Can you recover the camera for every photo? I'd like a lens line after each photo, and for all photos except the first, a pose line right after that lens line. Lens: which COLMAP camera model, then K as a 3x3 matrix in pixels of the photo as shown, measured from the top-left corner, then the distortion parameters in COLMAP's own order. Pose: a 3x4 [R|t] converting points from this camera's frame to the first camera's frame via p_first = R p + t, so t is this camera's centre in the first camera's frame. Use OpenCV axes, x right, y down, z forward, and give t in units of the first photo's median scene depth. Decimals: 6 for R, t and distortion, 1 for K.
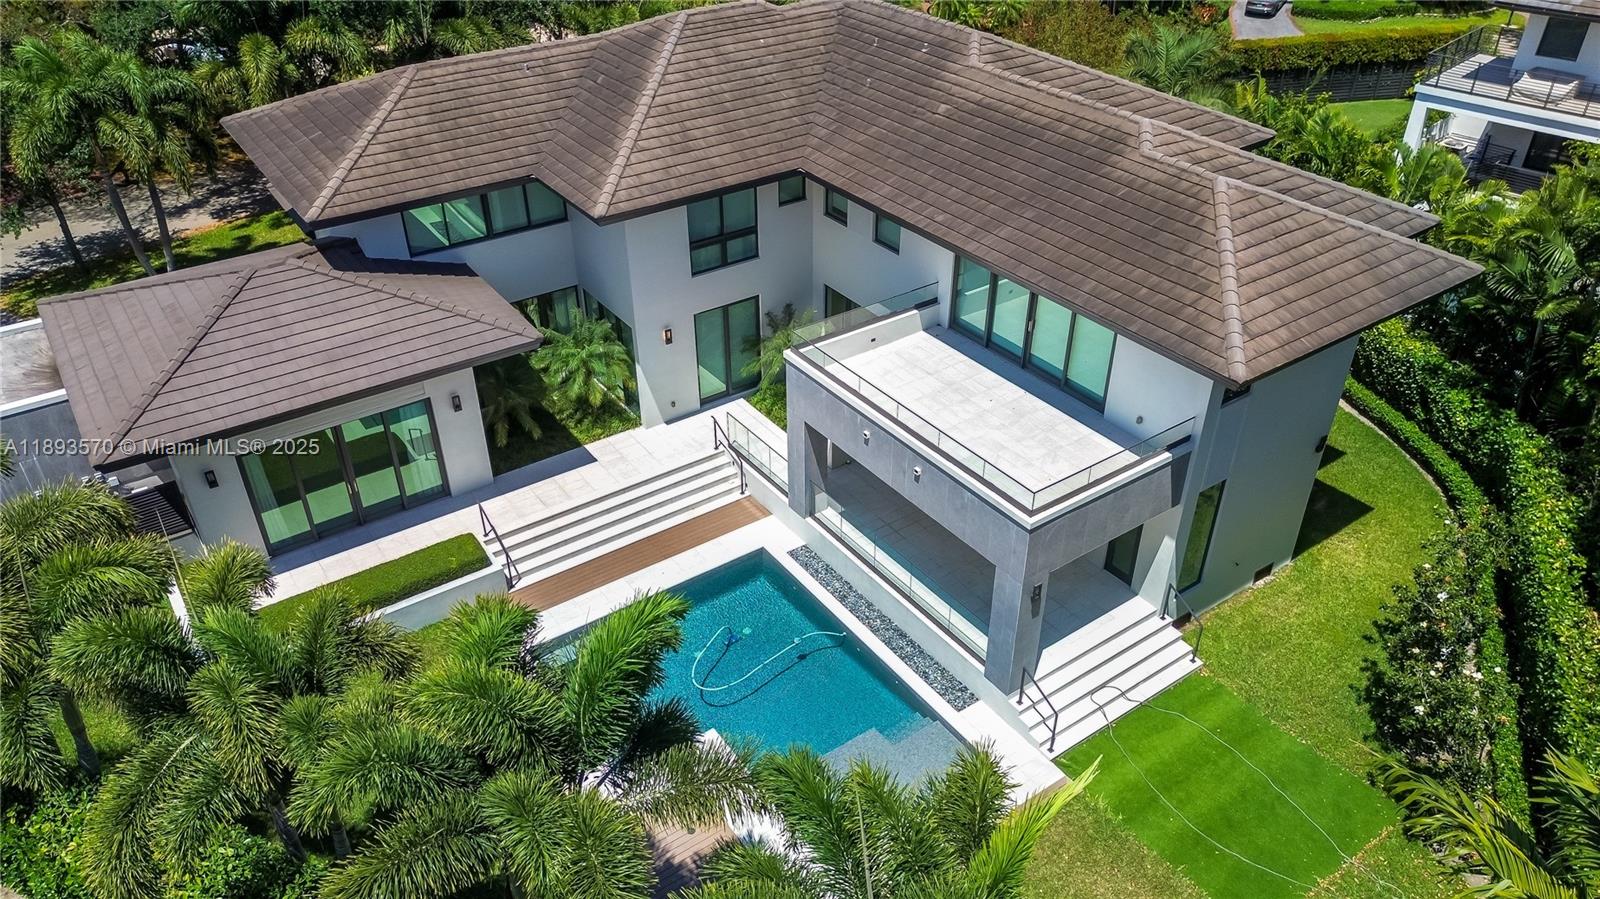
lens RADIAL K [[1114.2, 0, 800.0], [0, 1114.2, 449.5], [0, 0, 1]] dist [0.099655, -0.125589]
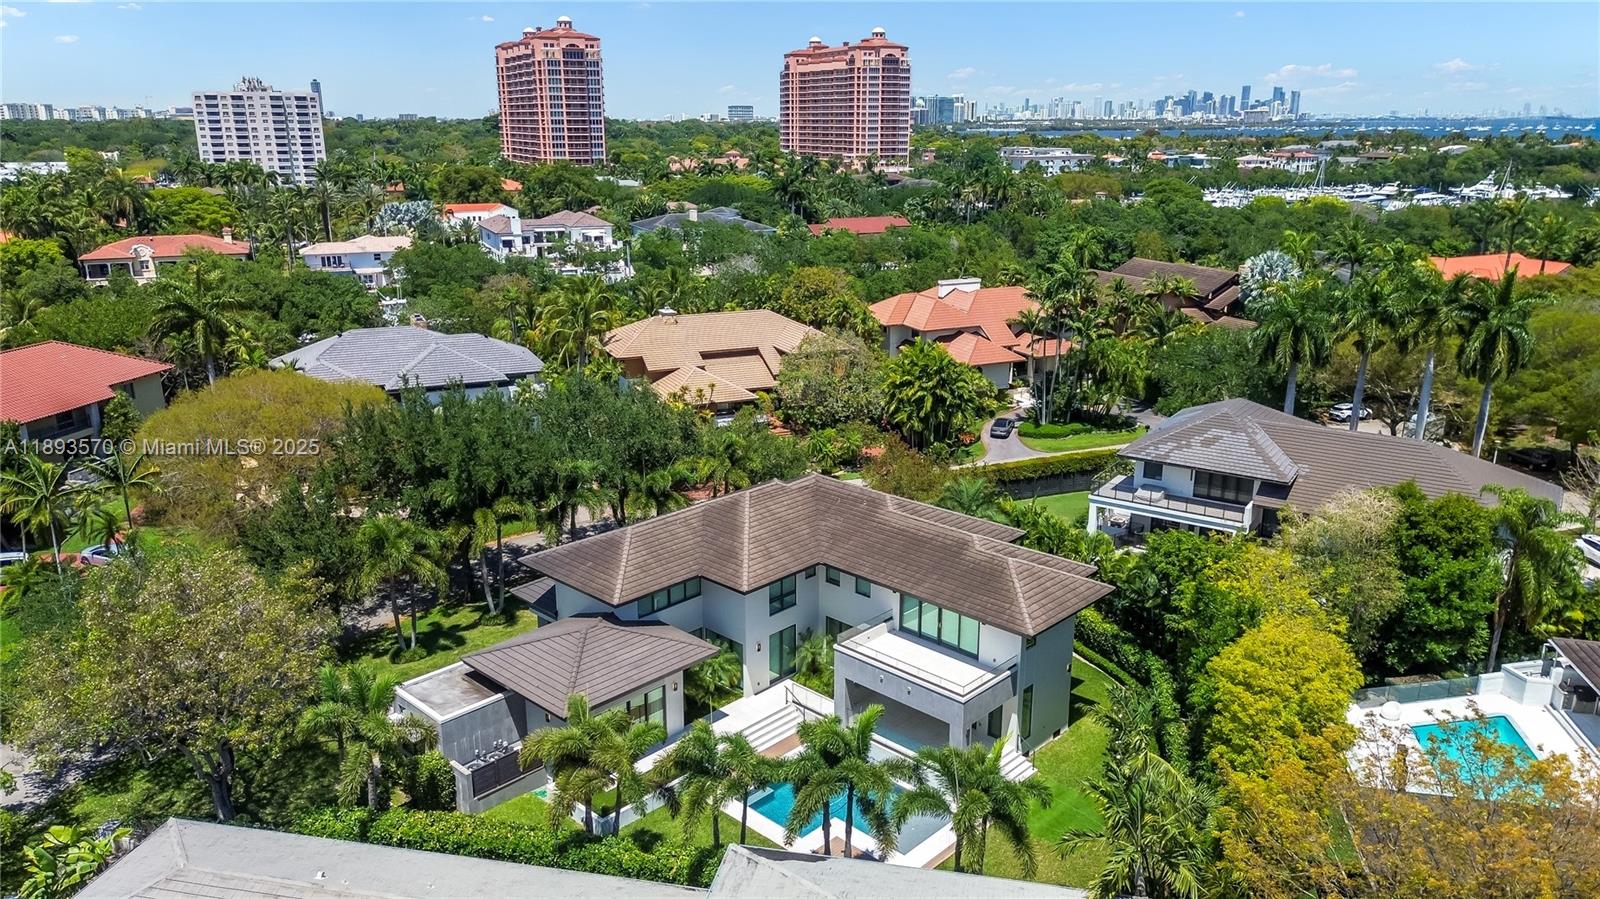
lens RADIAL K [[1114.2, 0, 800.0], [0, 1114.2, 449.5], [0, 0, 1]] dist [0.099655, -0.125589]
pose [[0.979925, -0.049521, 0.193117, -0.438590], [0.106428, 0.949026, -0.296687, 0.172535], [-0.168580, 0.311284, 0.935245, -1.049386]]
